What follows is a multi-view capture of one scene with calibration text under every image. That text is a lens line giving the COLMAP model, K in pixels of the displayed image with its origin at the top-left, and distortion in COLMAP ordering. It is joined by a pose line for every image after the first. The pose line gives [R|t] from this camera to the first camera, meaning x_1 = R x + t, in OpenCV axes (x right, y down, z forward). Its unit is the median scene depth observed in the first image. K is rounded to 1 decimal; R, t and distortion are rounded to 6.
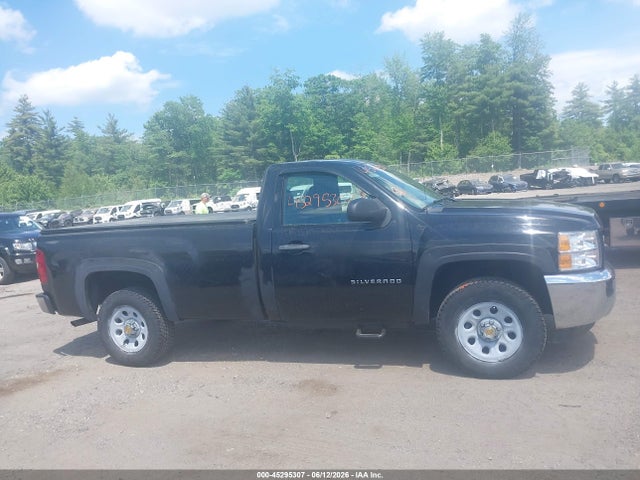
lens RADIAL K [[508.7, 0, 324.8], [0, 508.7, 237.7], [0, 0, 1]] dist [0.002559, -0.018880]
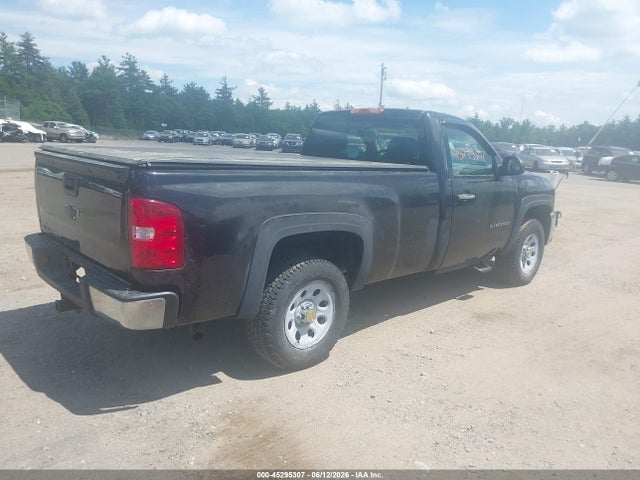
lens RADIAL K [[508.7, 0, 325.2], [0, 508.7, 232.8], [0, 0, 1]] dist [0.002559, -0.018880]
pose [[0.436857, -0.054936, 0.897852, -0.088810], [-0.007172, 0.997889, 0.064547, 0.002049], [-0.899502, -0.034637, 0.435541, 0.061144]]
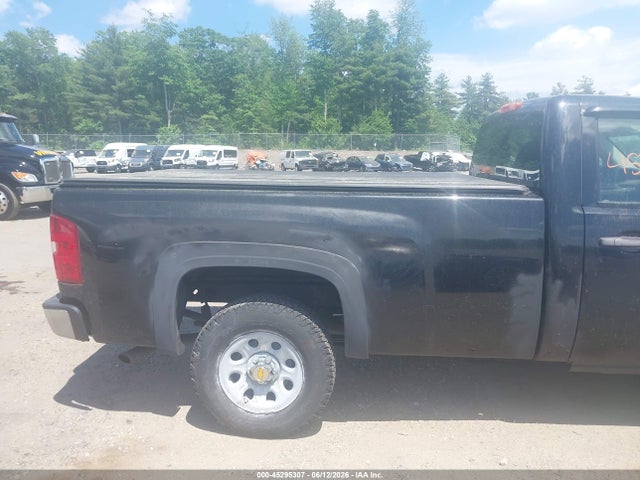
lens RADIAL K [[508.7, 0, 318.6], [0, 508.7, 240.4], [0, 0, 1]] dist [0.002559, -0.018880]
pose [[0.961009, 0.042064, 0.273300, -0.043052], [-0.059435, 0.996683, 0.055588, 0.000388], [-0.270055, -0.069664, 0.960321, 0.041947]]
